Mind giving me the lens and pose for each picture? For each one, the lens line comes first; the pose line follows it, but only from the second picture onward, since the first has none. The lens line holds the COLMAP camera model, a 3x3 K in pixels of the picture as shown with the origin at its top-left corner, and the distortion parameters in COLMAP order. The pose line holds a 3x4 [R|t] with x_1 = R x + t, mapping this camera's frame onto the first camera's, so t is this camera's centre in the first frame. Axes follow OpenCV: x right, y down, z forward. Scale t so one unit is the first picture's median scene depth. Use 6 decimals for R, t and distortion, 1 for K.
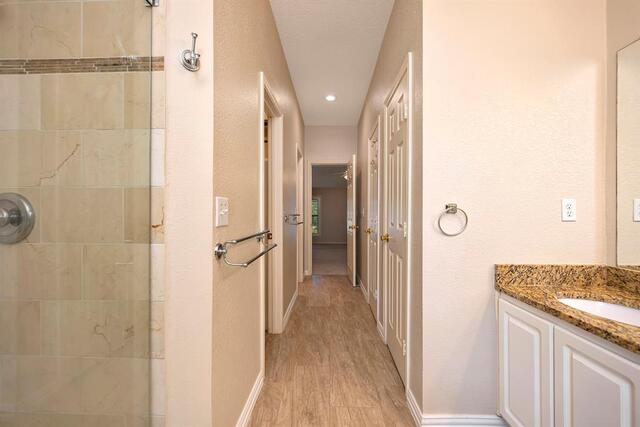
lens RADIAL K [[255.2, 0, 320.2], [0, 255.2, 211.5], [0, 0, 1]] dist [0.004196, 0.000496]
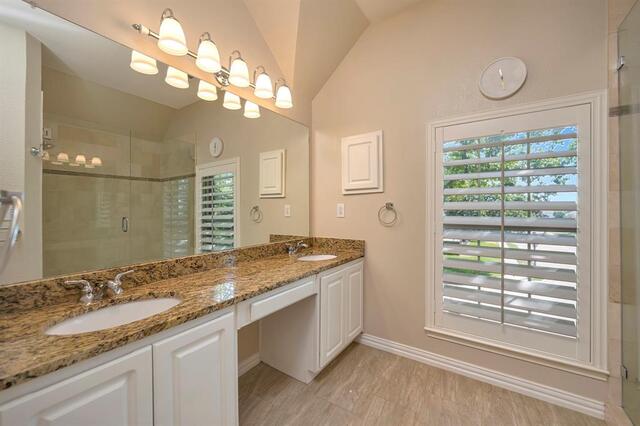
lens RADIAL K [[251.7, 0, 320.0], [0, 251.7, 211.2], [0, 0, 1]] dist [-0.003209, -0.000702]
pose [[-0.846480, 0.001186, 0.532419, 0.008439], [0.000859, 0.999999, -0.000861, 0.003806], [-0.532420, -0.000272, -0.846480, 1.221407]]
